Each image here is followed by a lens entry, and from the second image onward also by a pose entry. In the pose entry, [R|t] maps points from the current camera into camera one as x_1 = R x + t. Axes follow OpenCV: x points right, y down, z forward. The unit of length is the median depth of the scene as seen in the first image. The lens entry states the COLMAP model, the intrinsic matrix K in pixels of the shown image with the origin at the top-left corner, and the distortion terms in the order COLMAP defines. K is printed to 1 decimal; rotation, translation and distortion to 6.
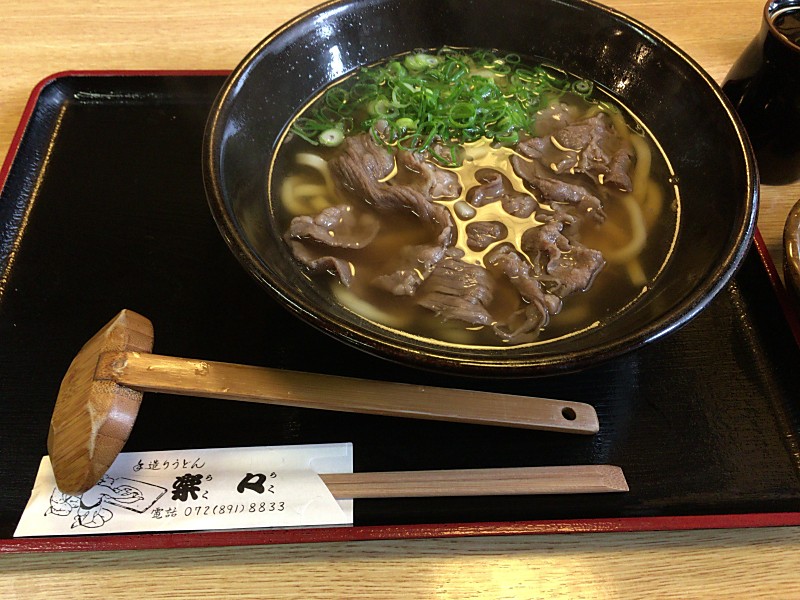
lens RADIAL K [[654.8, 0, 400.0], [0, 654.8, 300.0], [0, 0, 1]] dist [0.002935, 0.001199]
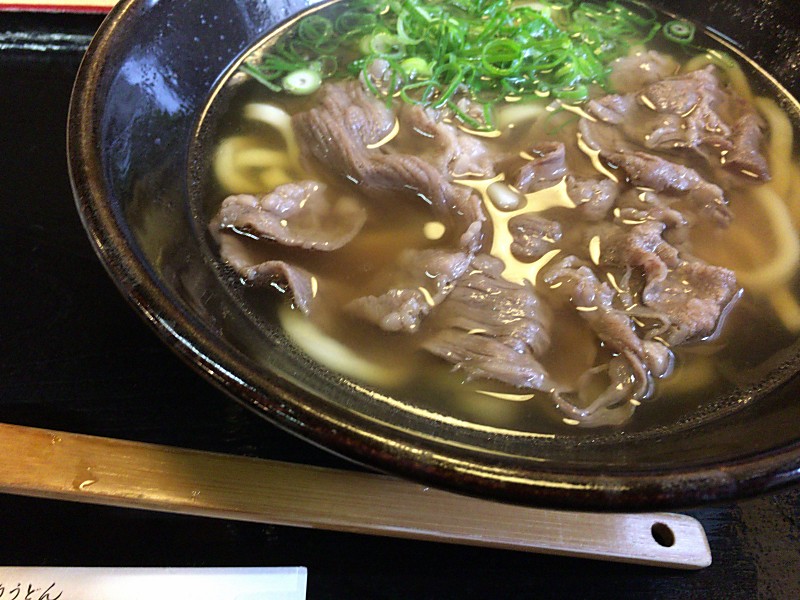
lens RADIAL K [[654.8, 0, 400.0], [0, 654.8, 300.0], [0, 0, 1]] dist [0.002935, 0.001199]
pose [[0.999101, 0.041235, -0.009793, 0.009981], [-0.041510, 0.998695, -0.029741, -0.016617], [0.008554, 0.030121, 0.999510, 0.377023]]
